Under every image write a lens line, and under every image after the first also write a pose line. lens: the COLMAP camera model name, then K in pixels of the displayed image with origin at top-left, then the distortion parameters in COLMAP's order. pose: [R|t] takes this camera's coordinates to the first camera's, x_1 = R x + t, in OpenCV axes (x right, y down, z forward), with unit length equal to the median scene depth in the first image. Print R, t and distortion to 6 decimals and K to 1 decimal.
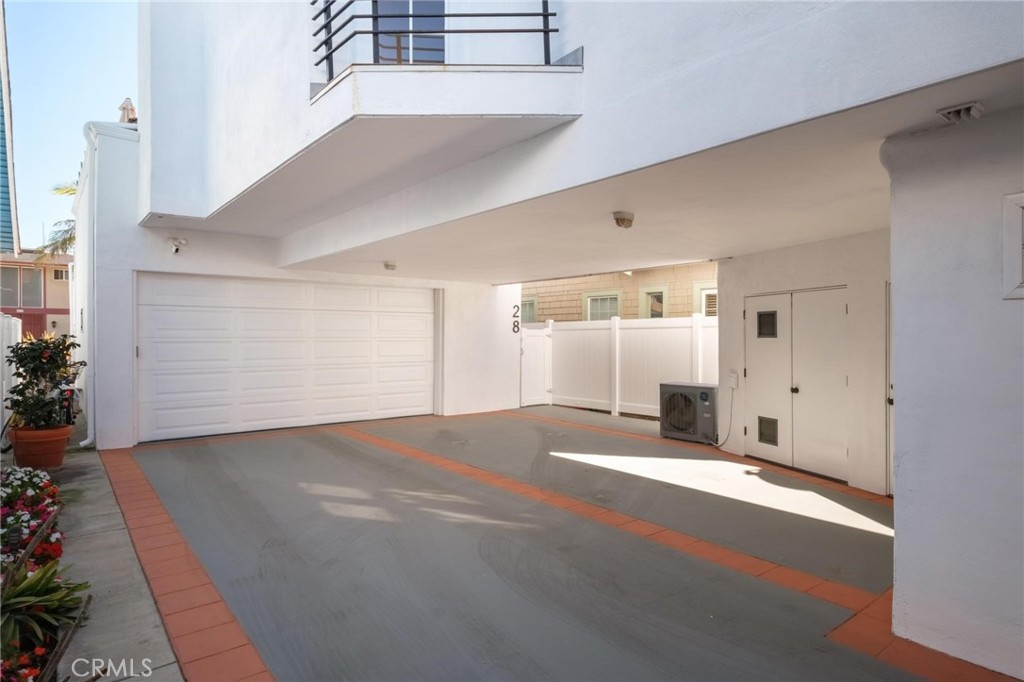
lens RADIAL K [[603.4, 0, 518.8], [0, 603.4, 335.3], [0, 0, 1]] dist [-0.005270, -0.000421]
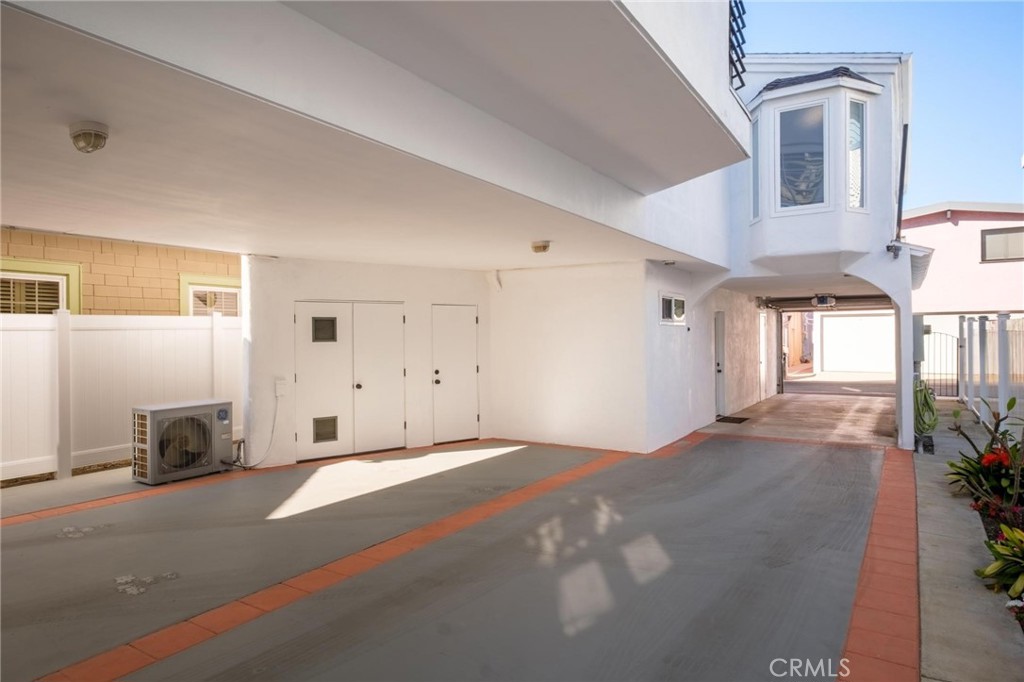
lens RADIAL K [[603.4, 0, 517.6], [0, 603.4, 338.4], [0, 0, 1]] dist [-0.005270, -0.000421]
pose [[-0.324206, -0.005068, 0.945973, -0.913677], [0.009001, 0.999924, 0.008442, -0.010591], [-0.945944, 0.011251, -0.324136, 1.323653]]
